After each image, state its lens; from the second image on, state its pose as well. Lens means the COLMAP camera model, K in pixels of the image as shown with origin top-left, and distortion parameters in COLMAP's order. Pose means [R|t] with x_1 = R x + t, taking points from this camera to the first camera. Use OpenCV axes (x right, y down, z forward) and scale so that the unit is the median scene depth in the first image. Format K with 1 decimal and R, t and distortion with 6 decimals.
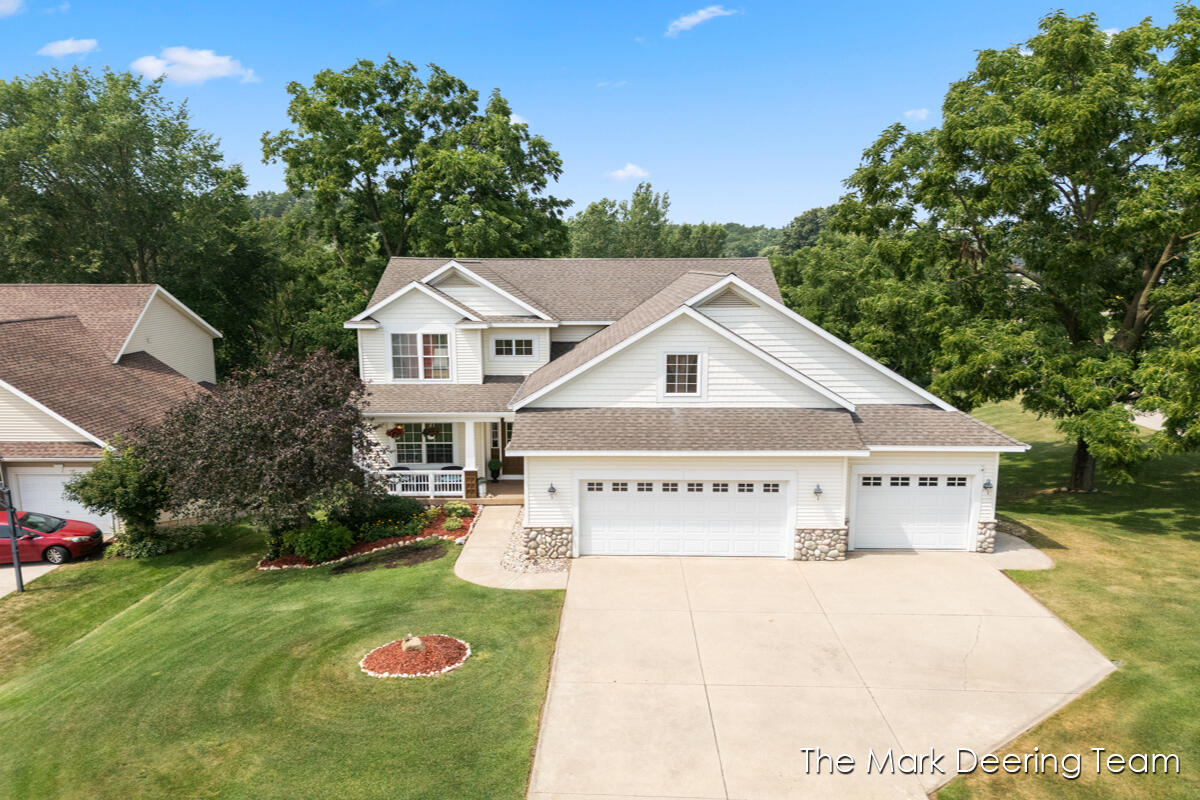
lens RADIAL K [[885.9, 0, 597.7], [0, 885.9, 393.5], [0, 0, 1]] dist [0.052507, -0.041110]
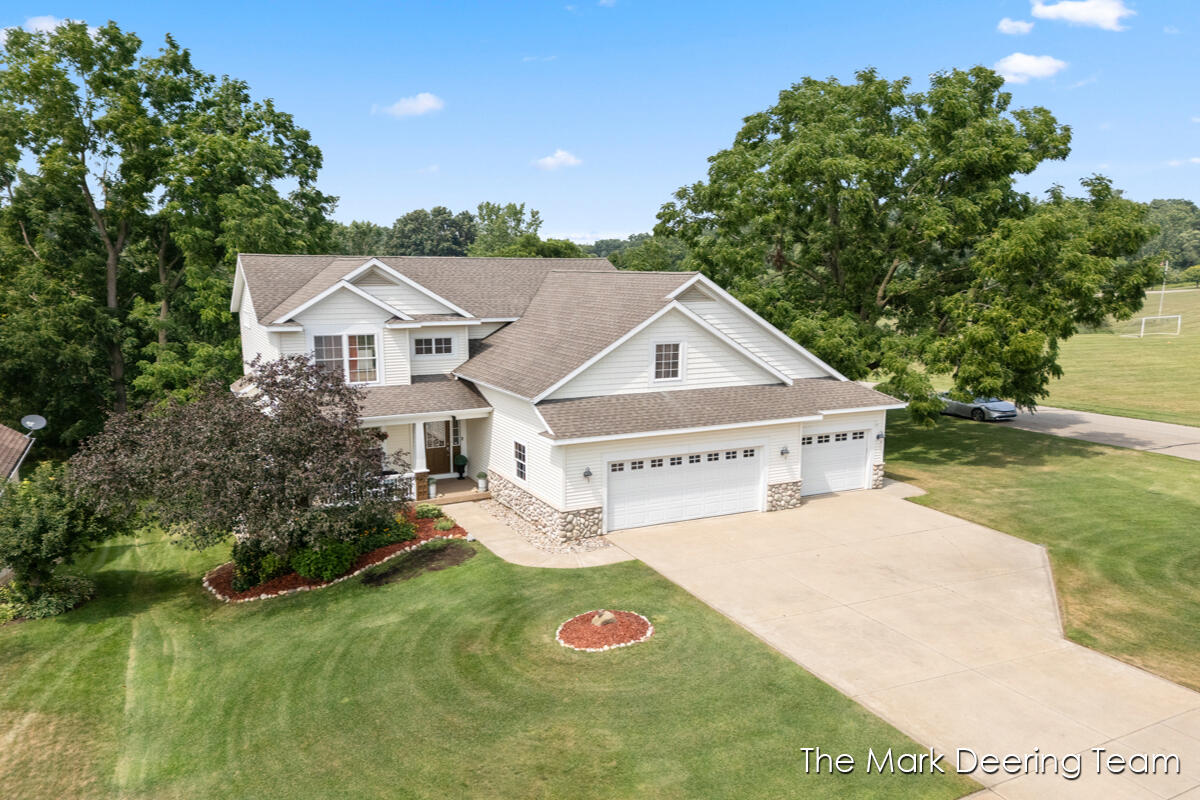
lens RADIAL K [[885.9, 0, 597.6], [0, 885.9, 396.6], [0, 0, 1]] dist [0.052507, -0.041110]
pose [[0.888598, -0.063815, 0.454226, -0.501312], [0.062081, 0.997895, 0.018748, -0.003664], [-0.454466, 0.011539, 0.890689, 0.037729]]
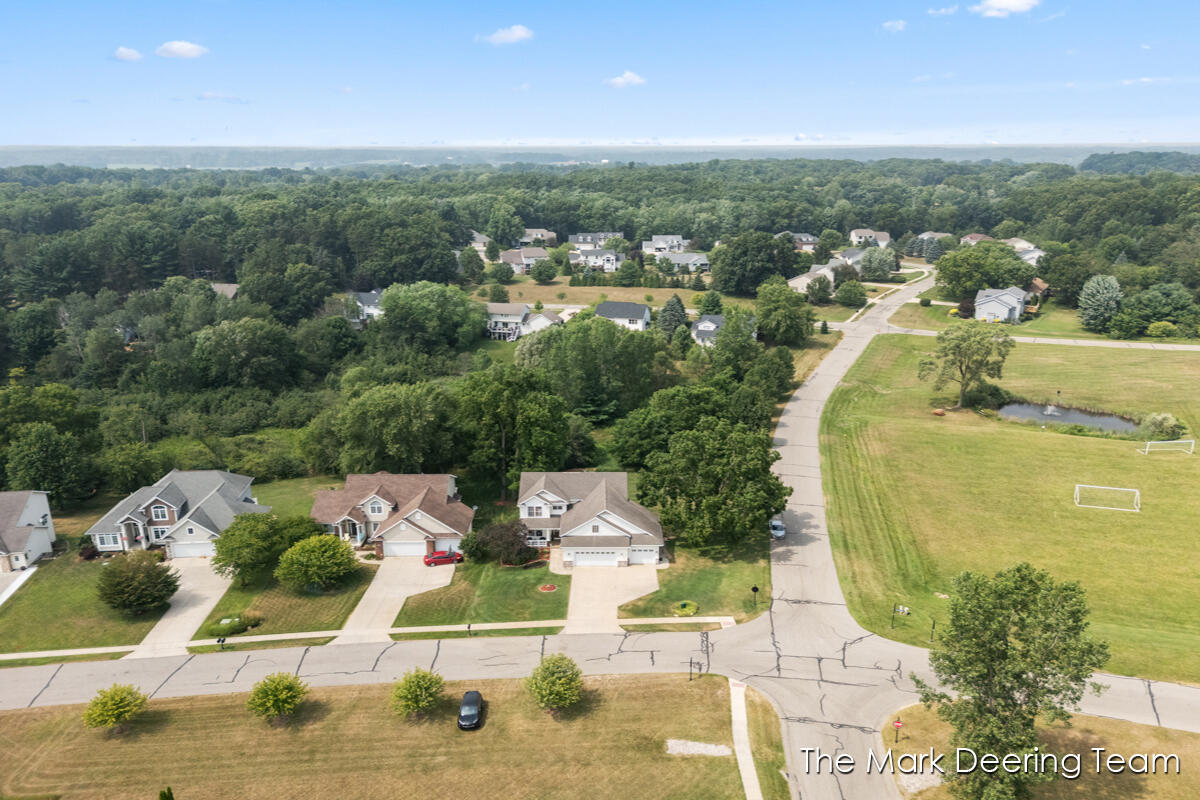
lens RADIAL K [[885.9, 0, 602.3], [0, 885.9, 426.8], [0, 0, 1]] dist [0.052507, -0.041110]
pose [[0.999989, -0.000463, 0.004709, 0.109975], [-0.000296, 0.987149, 0.159804, -1.344902], [-0.004722, -0.159803, 0.987138, -3.677463]]
